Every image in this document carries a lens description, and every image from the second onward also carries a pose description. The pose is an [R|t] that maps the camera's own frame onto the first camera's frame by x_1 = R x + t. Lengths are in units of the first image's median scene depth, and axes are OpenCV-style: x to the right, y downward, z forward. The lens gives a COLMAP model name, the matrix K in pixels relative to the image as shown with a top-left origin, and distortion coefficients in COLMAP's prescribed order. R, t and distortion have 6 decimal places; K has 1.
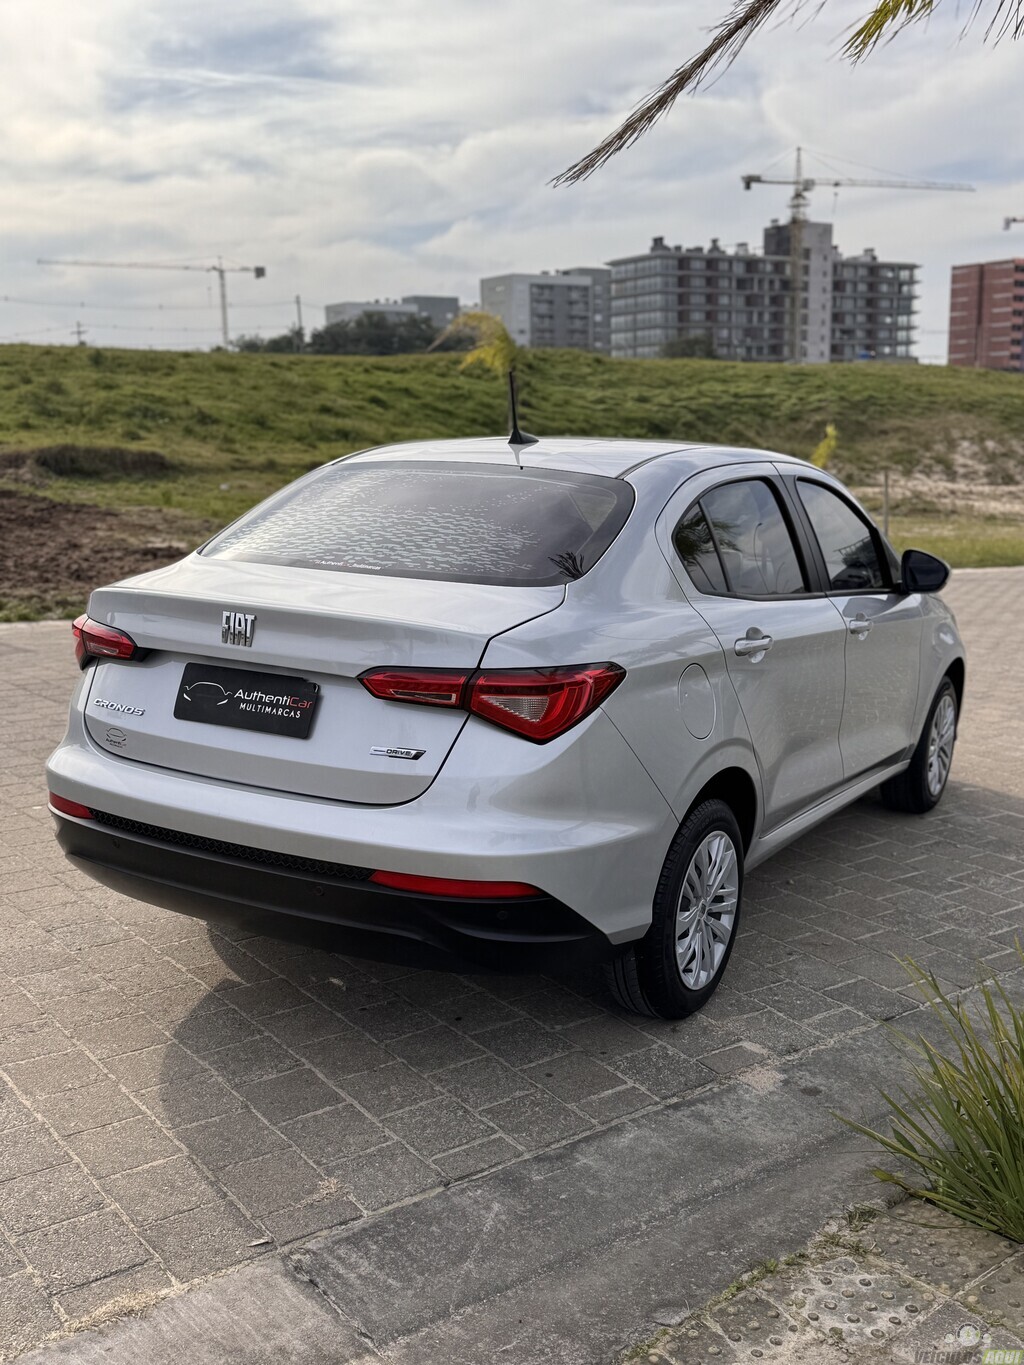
lens RADIAL K [[1370.6, 0, 512.0], [0, 1370.6, 682.5], [0, 0, 1]] dist [0.051479, -0.005191]
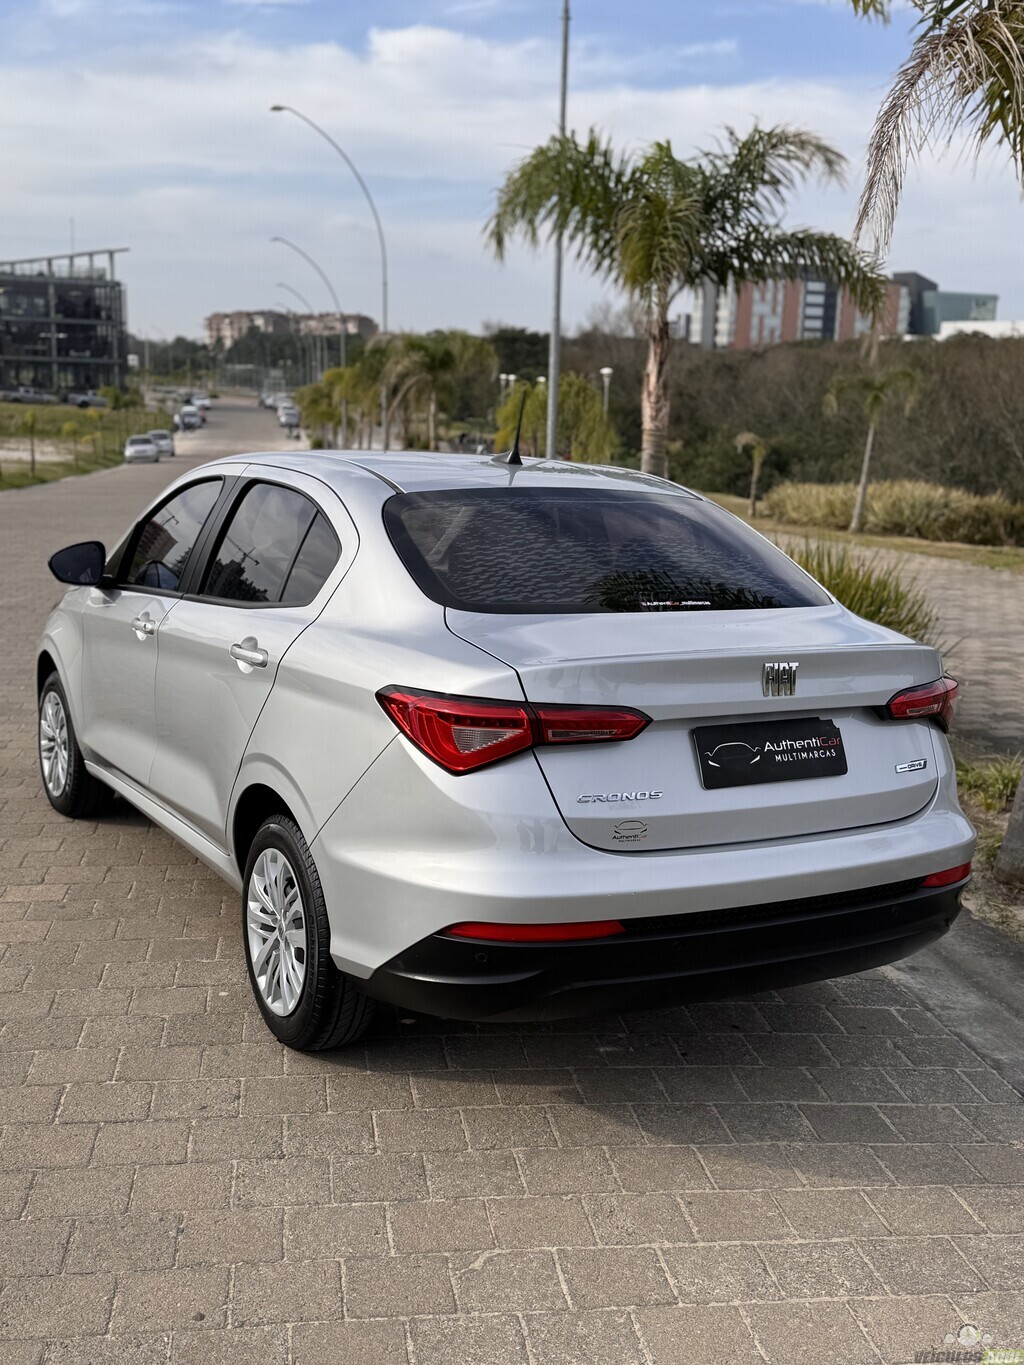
lens RADIAL K [[1428.7, 0, 512.0], [0, 1428.7, 682.5], [0, 0, 1]] dist [0.022703, 0.007182]
pose [[0.501921, -0.147750, 0.852200, -1.137629], [0.127668, 0.987164, 0.095956, -0.155012], [-0.855439, 0.060637, 0.514341, 0.648047]]
